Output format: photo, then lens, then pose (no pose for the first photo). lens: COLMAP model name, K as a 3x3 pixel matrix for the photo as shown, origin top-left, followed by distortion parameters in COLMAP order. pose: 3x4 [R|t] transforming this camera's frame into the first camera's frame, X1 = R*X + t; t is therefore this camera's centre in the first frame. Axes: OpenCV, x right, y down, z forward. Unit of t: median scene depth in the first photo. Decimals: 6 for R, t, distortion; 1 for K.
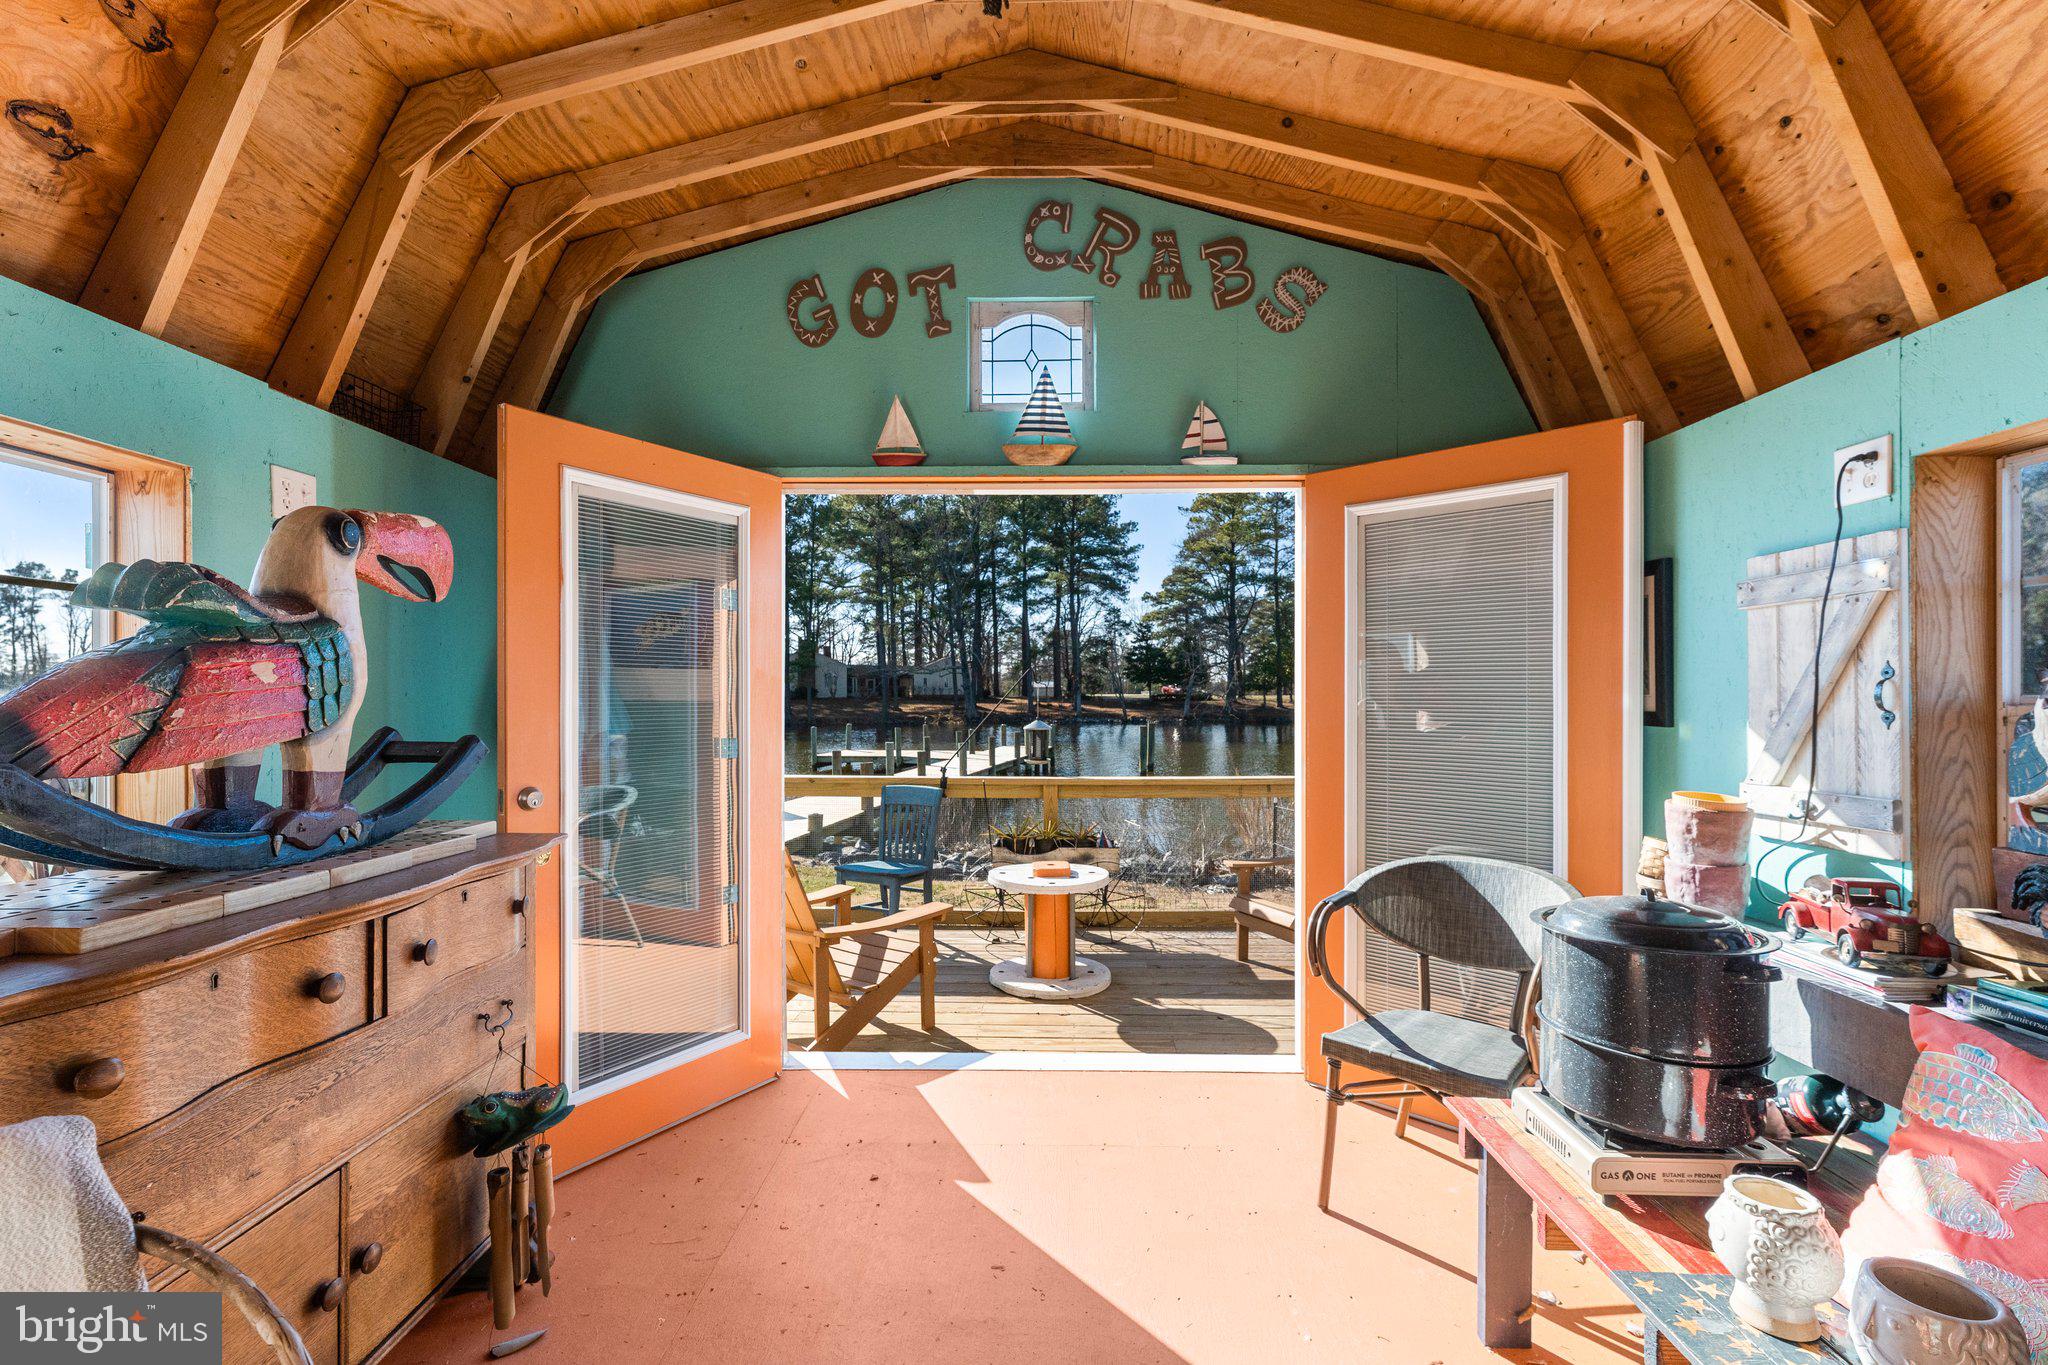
lens RADIAL K [[940.7, 0, 998.5], [0, 940.7, 702.2], [0, 0, 1]] dist [-0.004213, -0.000602]
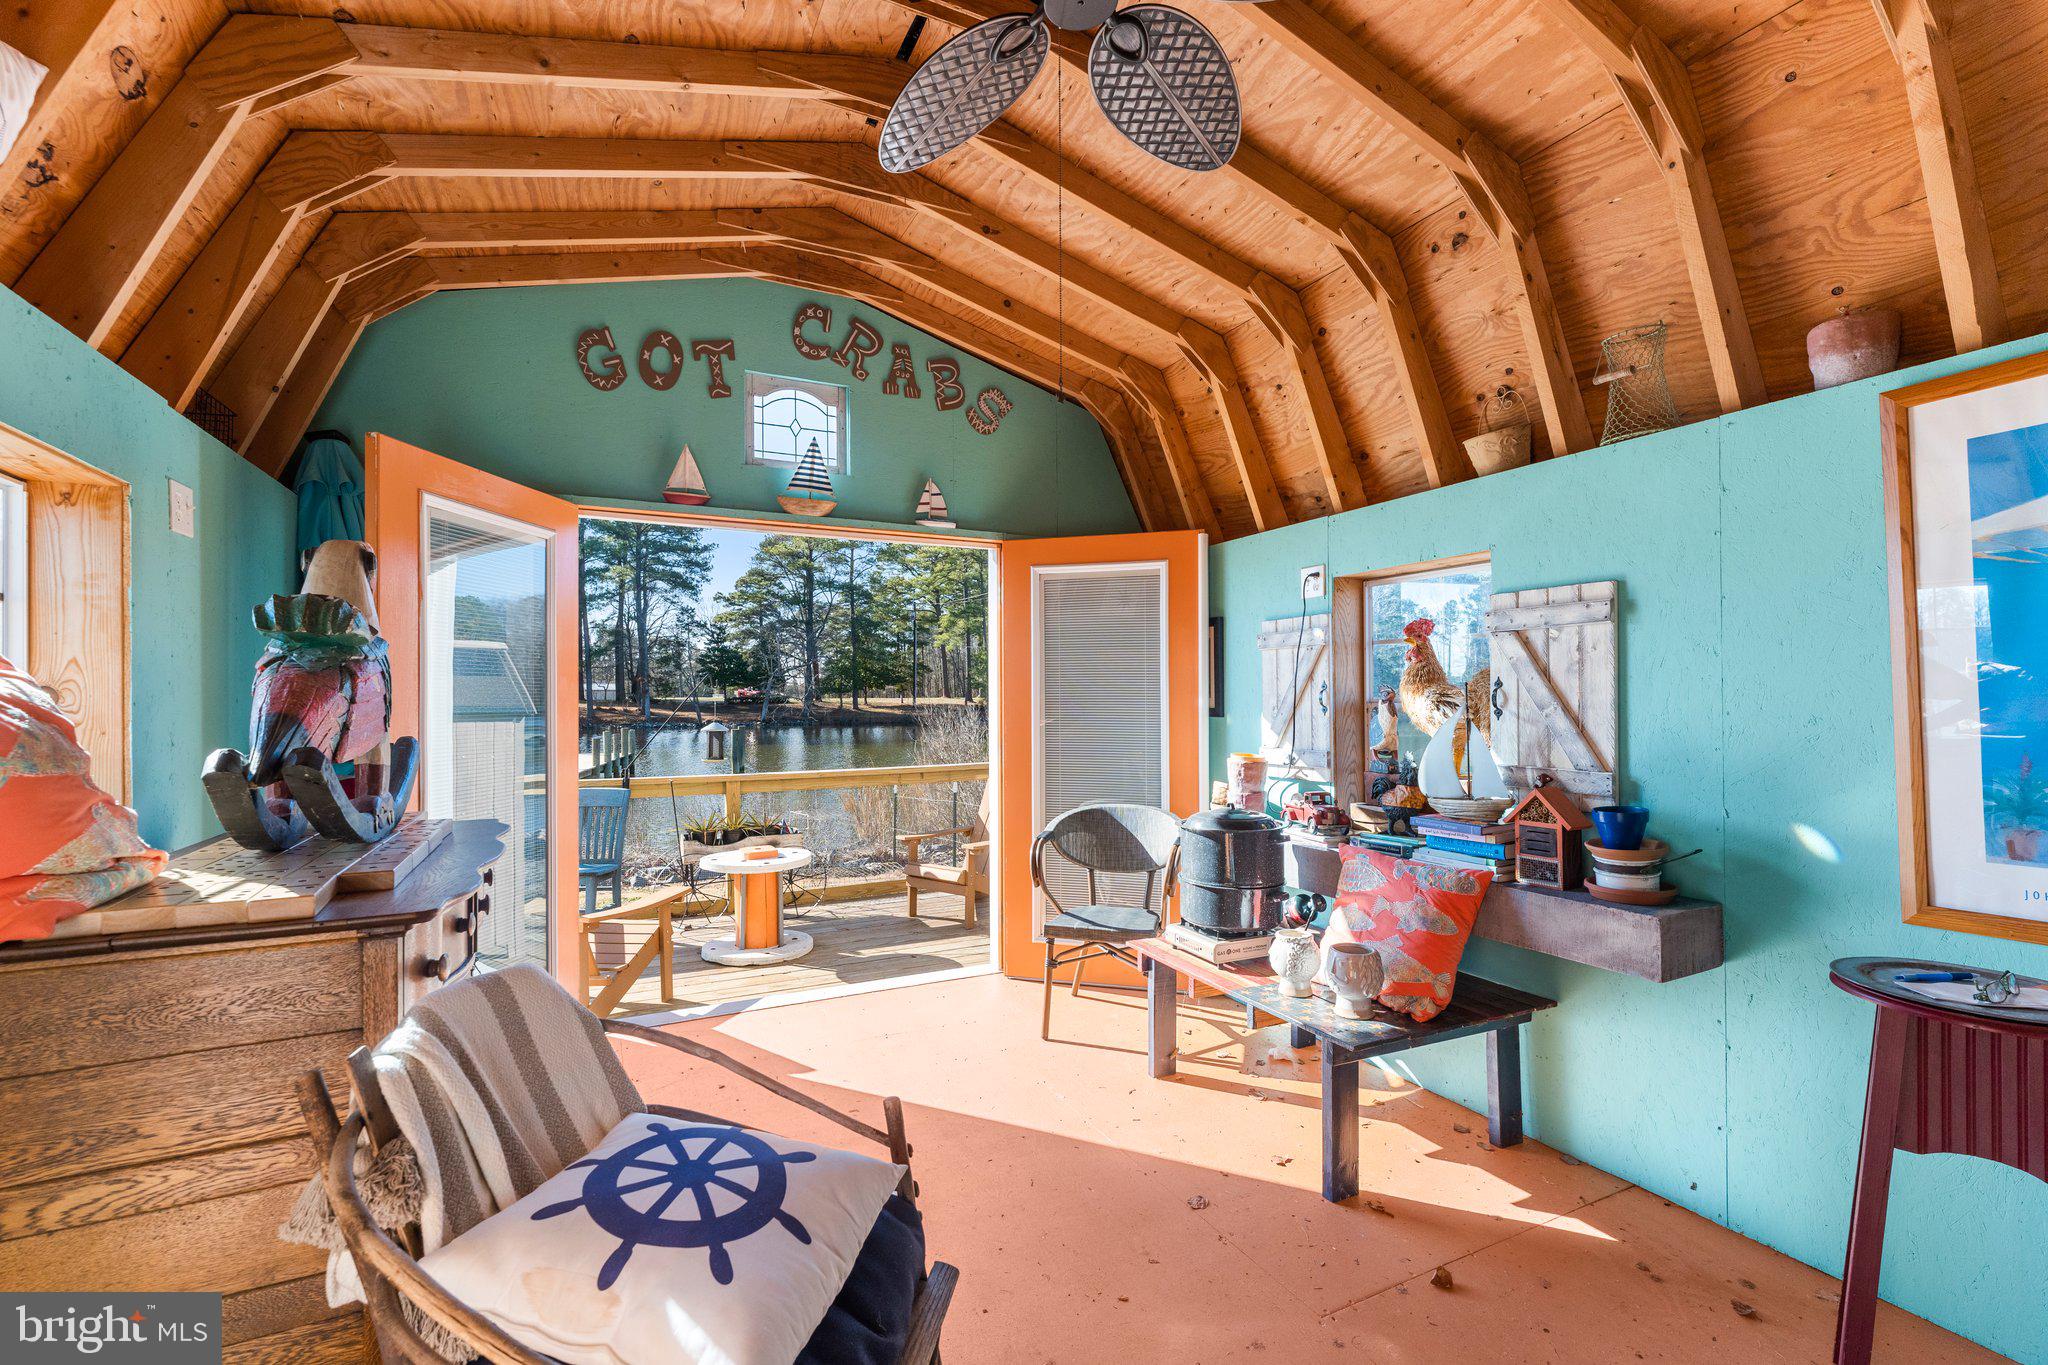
lens RADIAL K [[940.7, 0, 1052.5], [0, 940.7, 697.8], [0, 0, 1]] dist [-0.004213, -0.000602]
pose [[0.872252, -0.002618, 0.489049, -0.342628], [0.006415, 0.999961, -0.006088, 0.000107], [-0.489014, 0.008448, 0.872235, -0.295213]]
